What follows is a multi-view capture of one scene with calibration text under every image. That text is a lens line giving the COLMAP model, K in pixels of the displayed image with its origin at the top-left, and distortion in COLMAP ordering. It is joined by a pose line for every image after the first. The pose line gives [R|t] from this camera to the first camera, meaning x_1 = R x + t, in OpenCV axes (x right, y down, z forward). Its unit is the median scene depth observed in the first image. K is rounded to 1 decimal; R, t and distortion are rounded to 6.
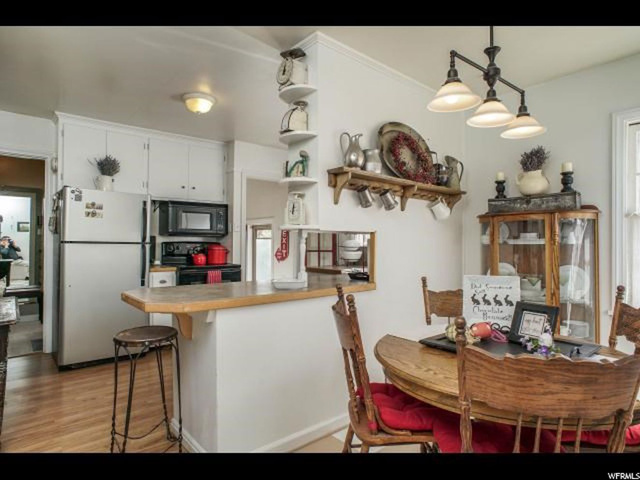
lens RADIAL K [[362.8, 0, 320.3], [0, 362.8, 238.7], [0, 0, 1]] dist [-0.050175, 0.012193]
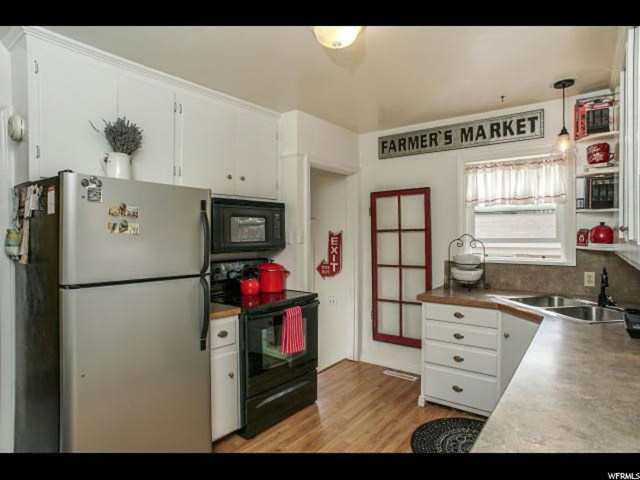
lens RADIAL K [[362.8, 0, 321.5], [0, 362.8, 235.4], [0, 0, 1]] dist [-0.050175, 0.012193]
pose [[0.981400, -0.010207, 0.191704, -0.355644], [0.007348, 0.999851, 0.015615, -0.049407], [-0.191835, -0.013916, 0.981329, 0.347627]]
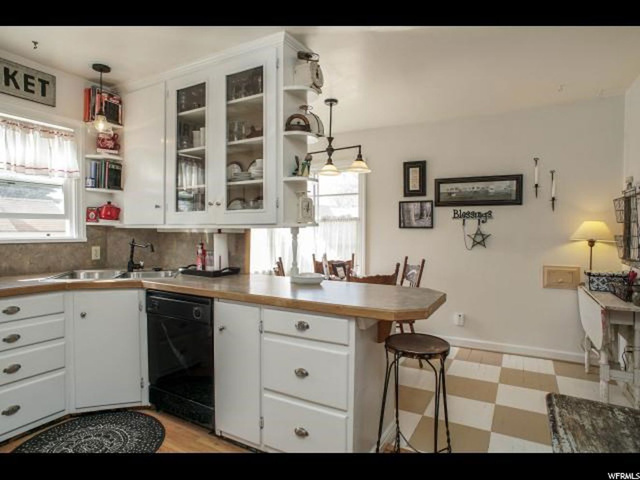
lens RADIAL K [[362.8, 0, 322.6], [0, 362.8, 237.9], [0, 0, 1]] dist [-0.050175, 0.012193]
pose [[-0.353399, -0.026219, 0.935105, -0.583993], [-0.019587, 0.999595, 0.020625, -0.008440], [-0.935267, -0.011027, -0.353770, 0.722796]]
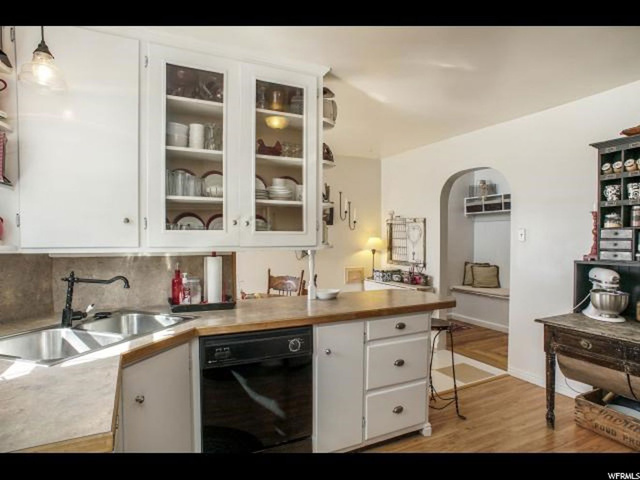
lens RADIAL K [[362.8, 0, 322.3], [0, 362.8, 244.2], [0, 0, 1]] dist [-0.050175, 0.012193]
pose [[-0.970411, -0.008941, 0.241295, -0.201637], [-0.008103, 0.999957, 0.004462, -0.021082], [-0.241325, 0.002375, -0.970442, 1.144186]]
